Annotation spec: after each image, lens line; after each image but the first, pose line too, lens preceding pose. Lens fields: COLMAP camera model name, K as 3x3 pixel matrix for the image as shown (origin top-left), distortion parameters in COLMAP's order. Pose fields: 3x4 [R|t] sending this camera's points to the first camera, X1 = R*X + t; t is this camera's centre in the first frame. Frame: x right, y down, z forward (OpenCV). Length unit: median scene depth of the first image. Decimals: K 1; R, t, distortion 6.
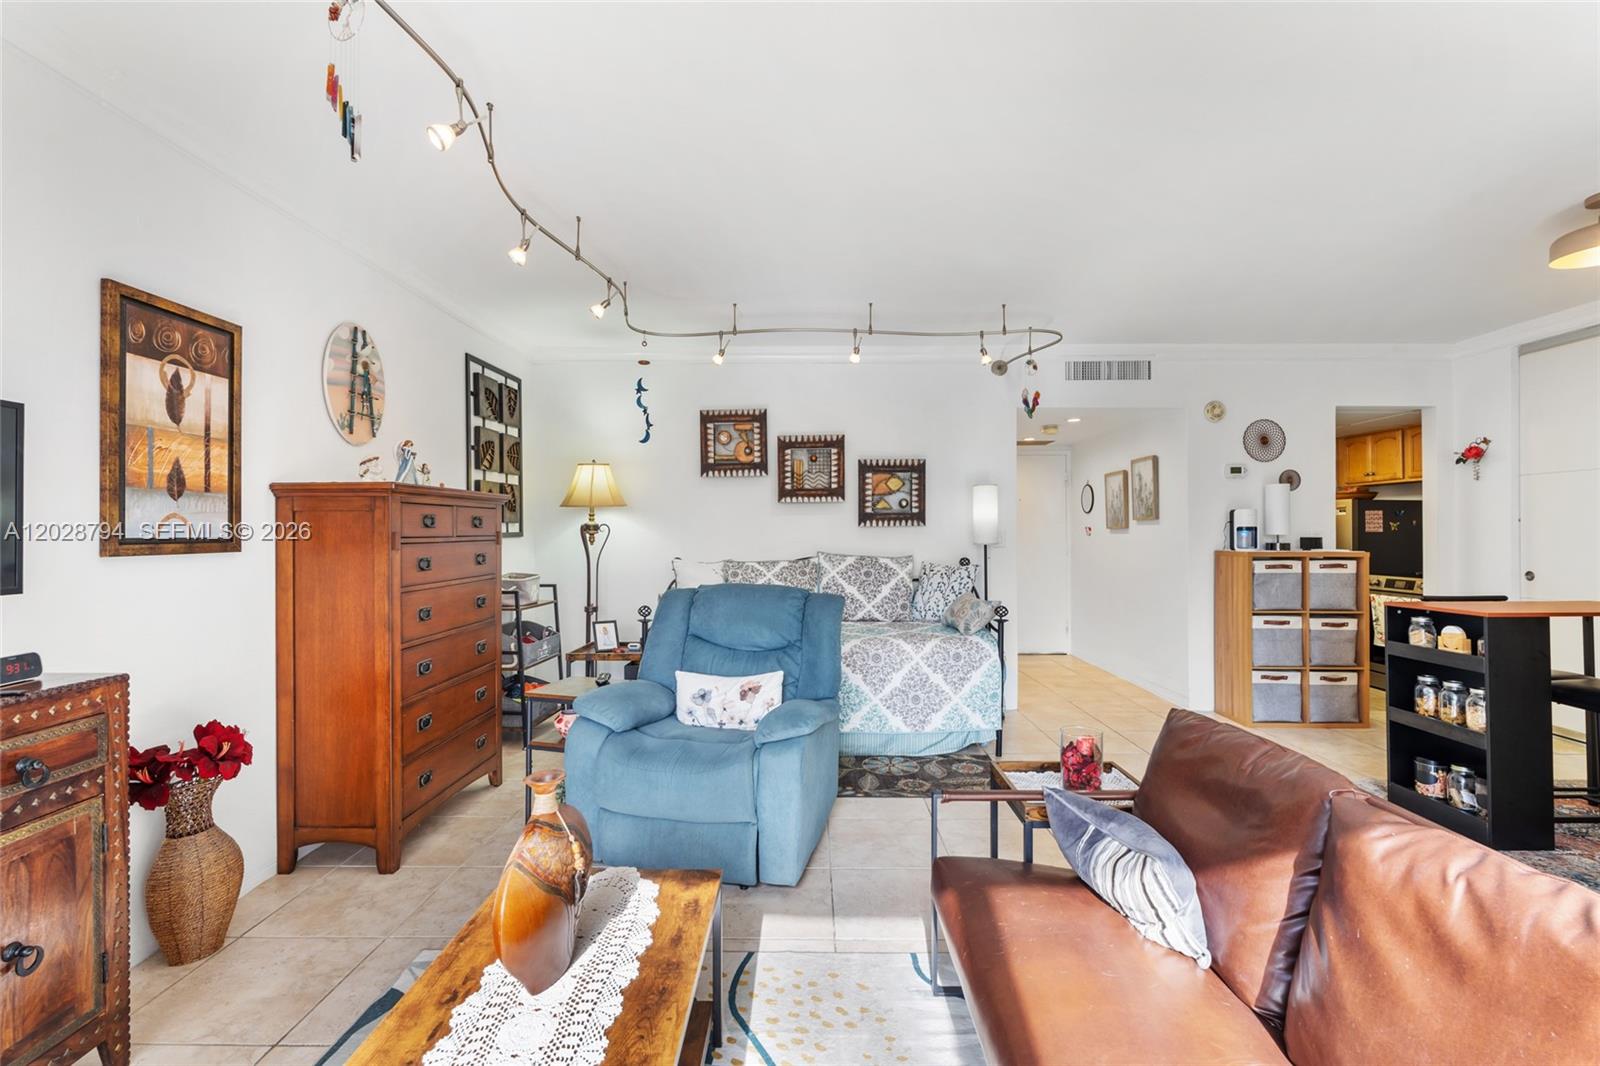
lens RADIAL K [[707.9, 0, 800.8], [0, 707.9, 525.9], [0, 0, 1]] dist [-0.001173, -0.000707]
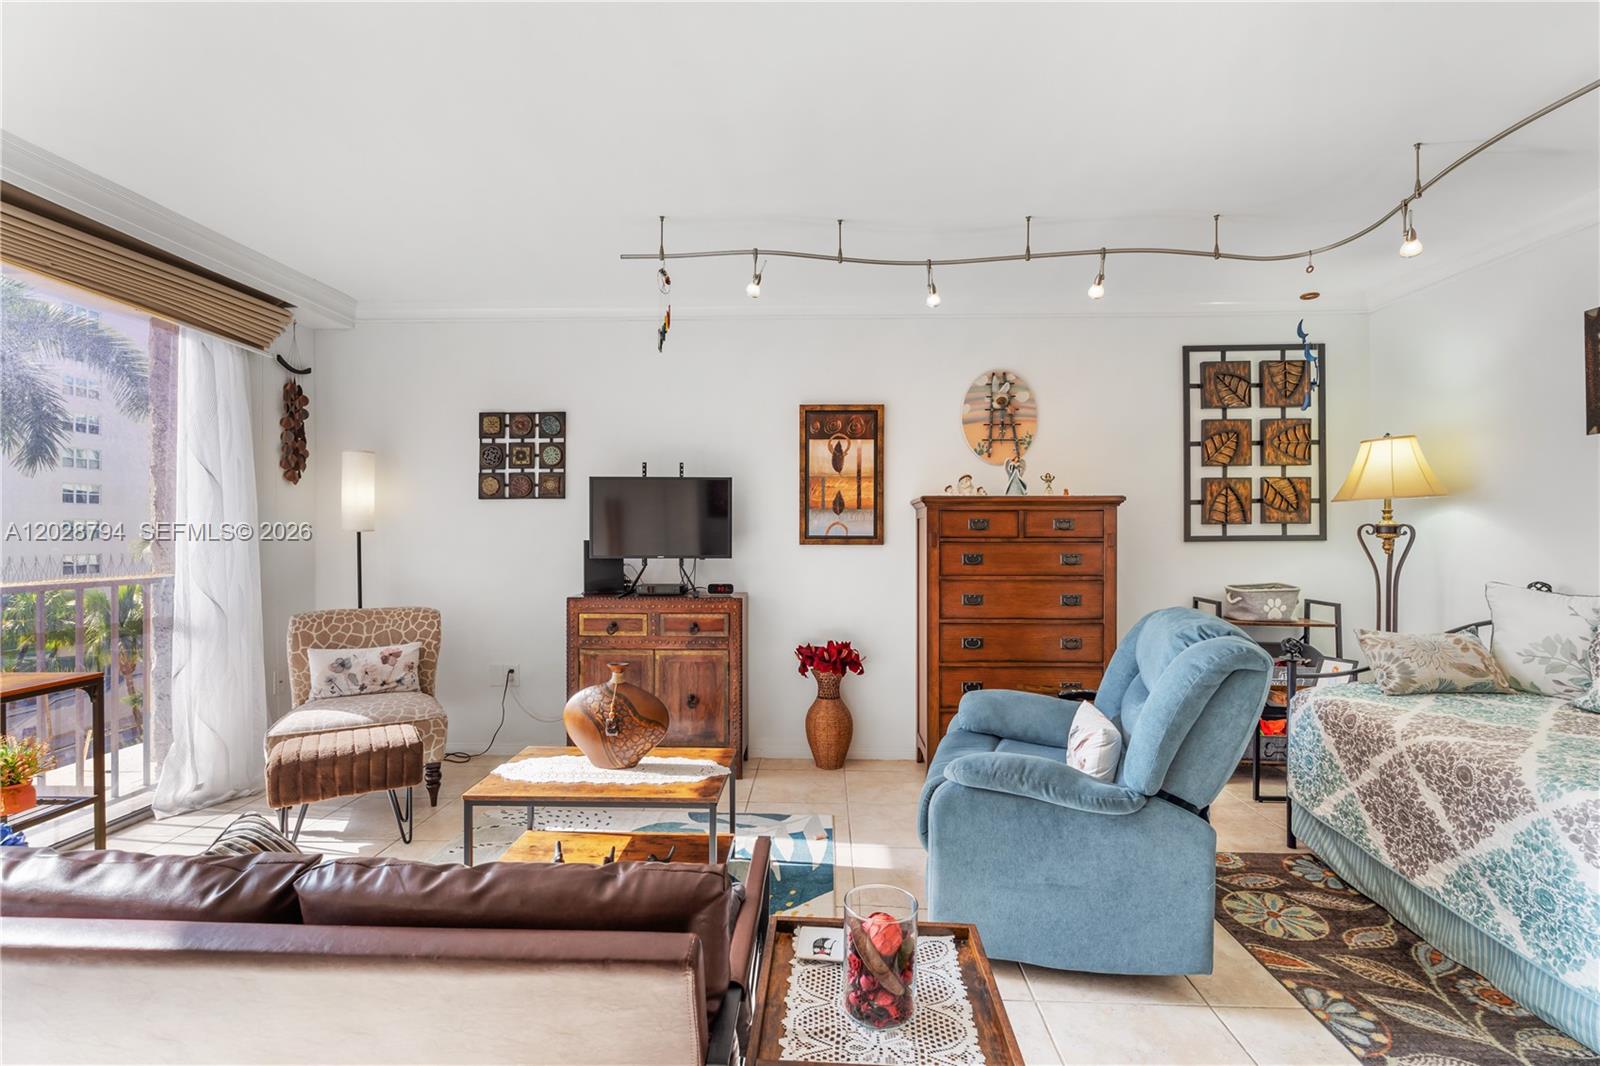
lens RADIAL K [[718.7, 0, 801.3], [0, 718.7, 533.6], [0, 0, 1]] dist [-0.007312, 0.000371]
pose [[-0.020989, 0.004536, -0.999769, 0.454637], [0.003736, 0.999983, 0.004458, 0.001467], [0.999773, -0.003641, -0.021005, 0.455825]]
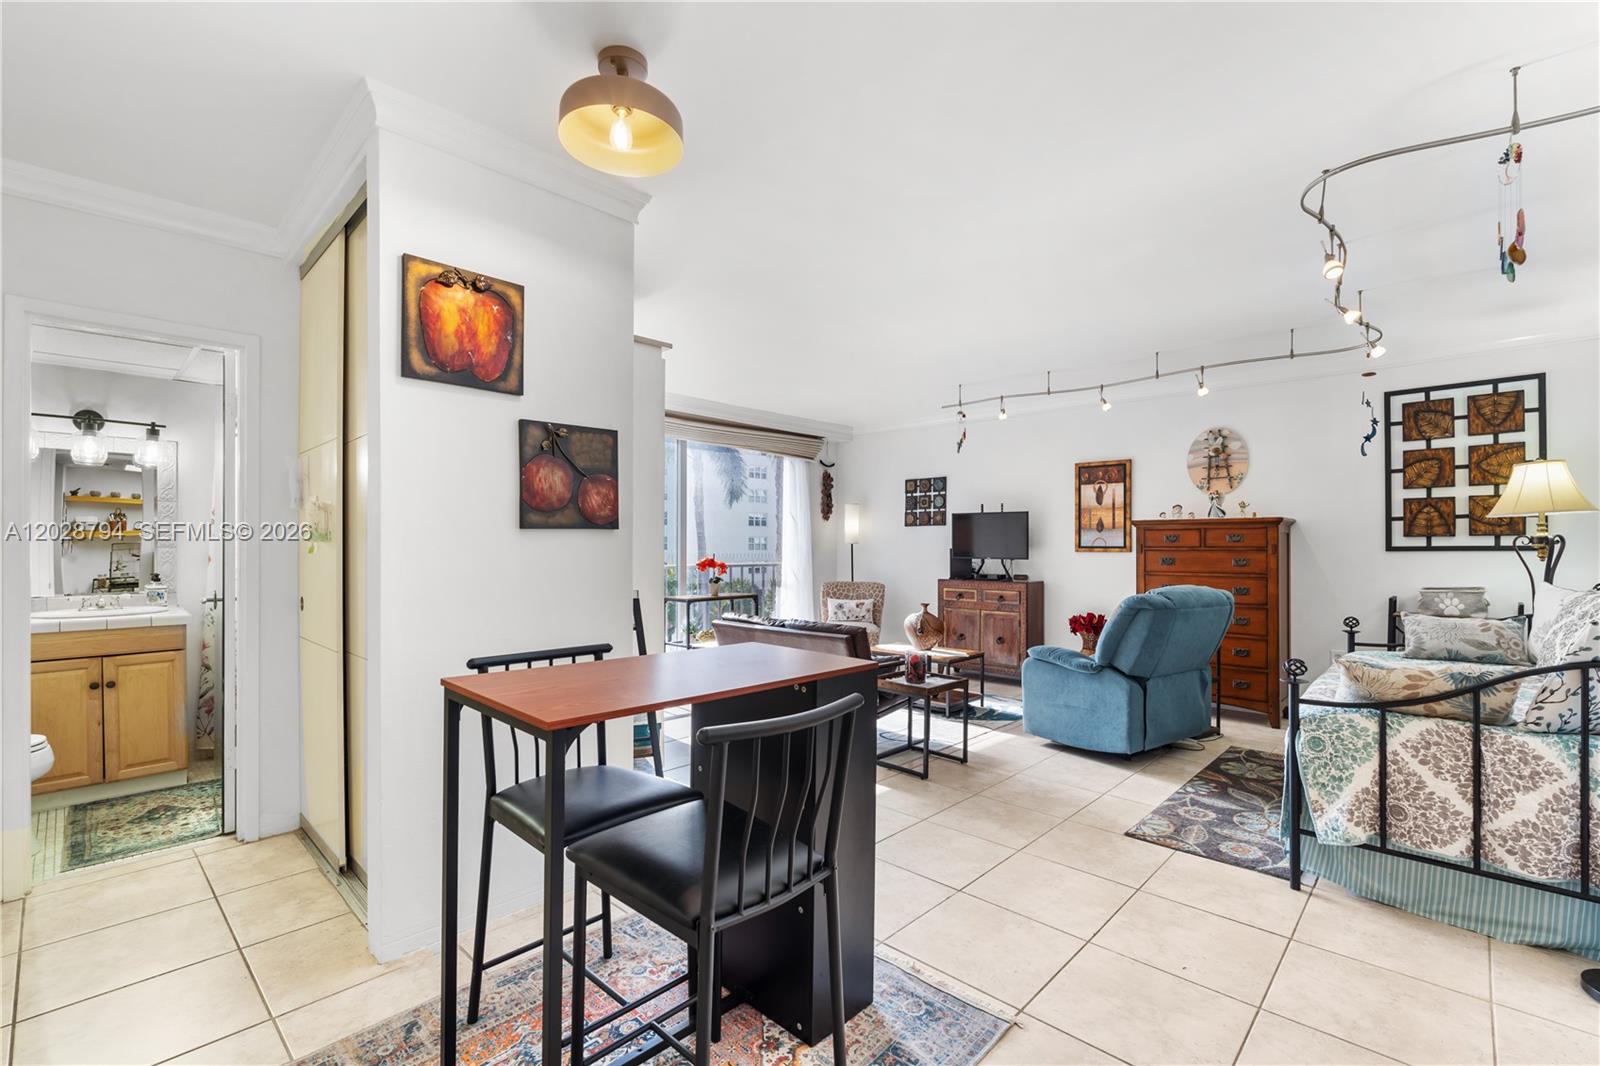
lens RADIAL K [[706.2, 0, 799.6], [0, 706.2, 543.7], [0, 0, 1]] dist [-0.007575, 0.000394]
pose [[-0.682369, -0.002075, -0.731005, 0.938433], [0.002584, 0.999983, -0.005251, 0.009052], [0.731003, -0.005472, -0.682352, 0.978500]]
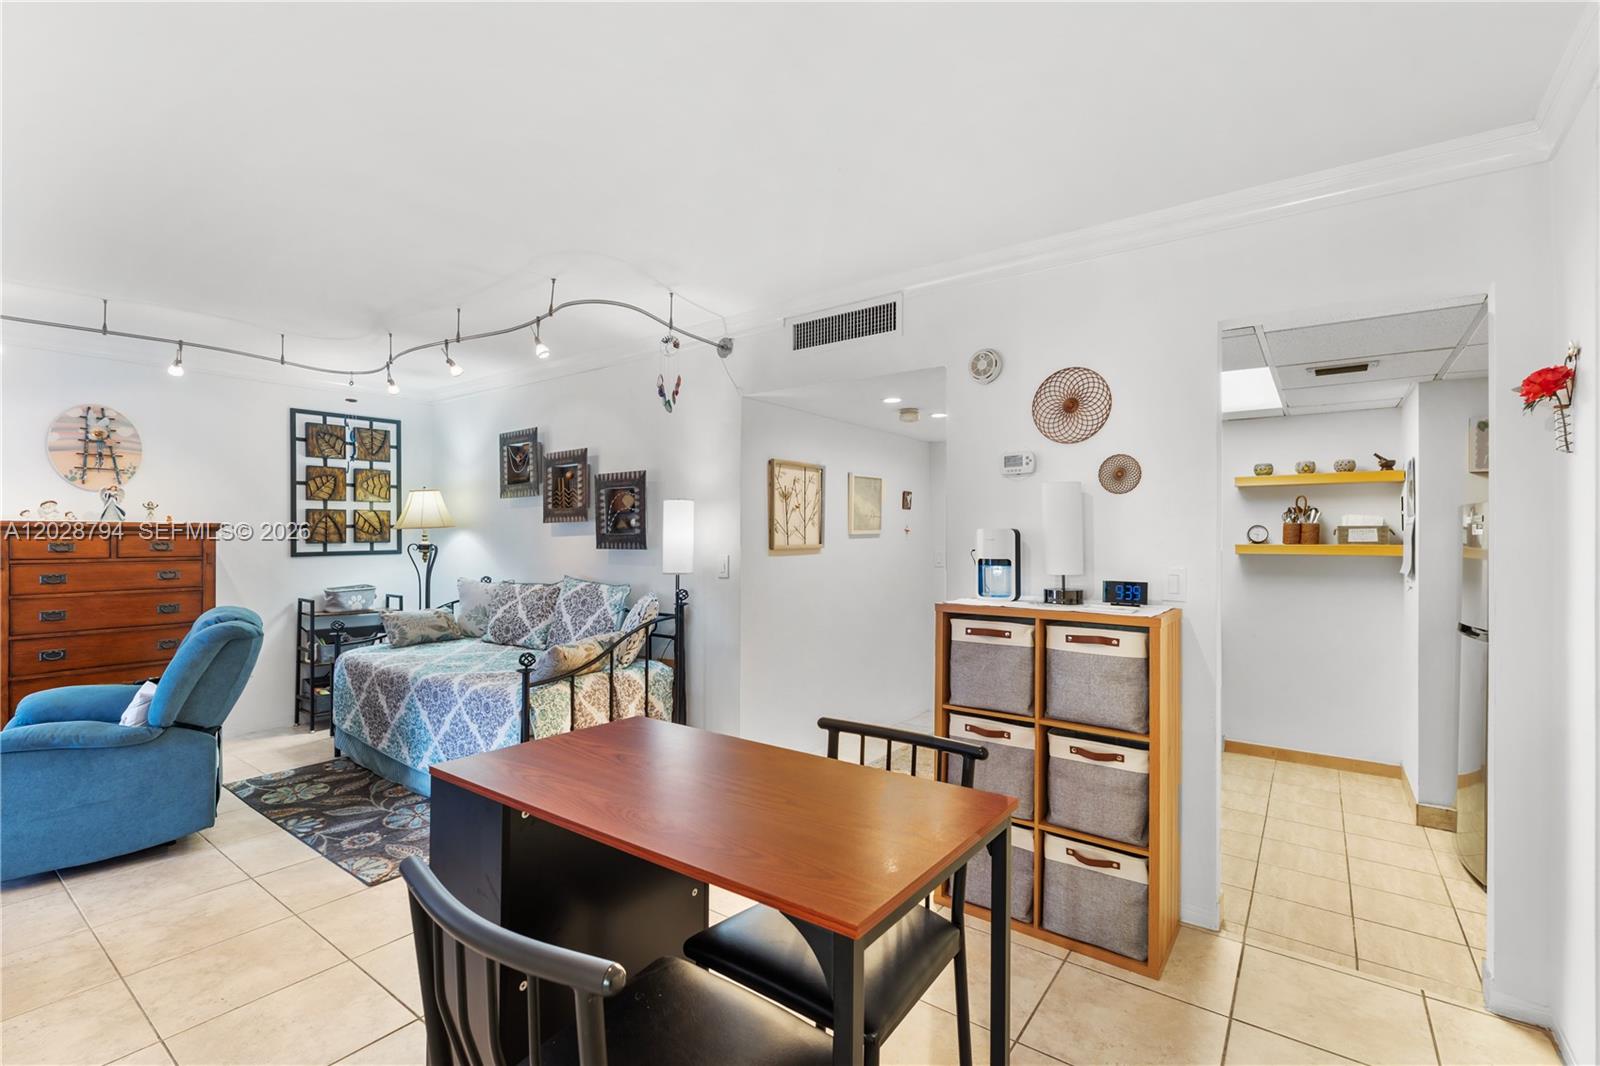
lens RADIAL K [[705.8, 0, 800.0], [0, 705.8, 533.0], [0, 0, 1]] dist [-0.000754, -0.000601]
pose [[0.810803, 0.000632, -0.585319, 0.892821], [0.000277, 0.999999, 0.001463, -0.022558], [0.585319, -0.001349, 0.810802, 0.465187]]
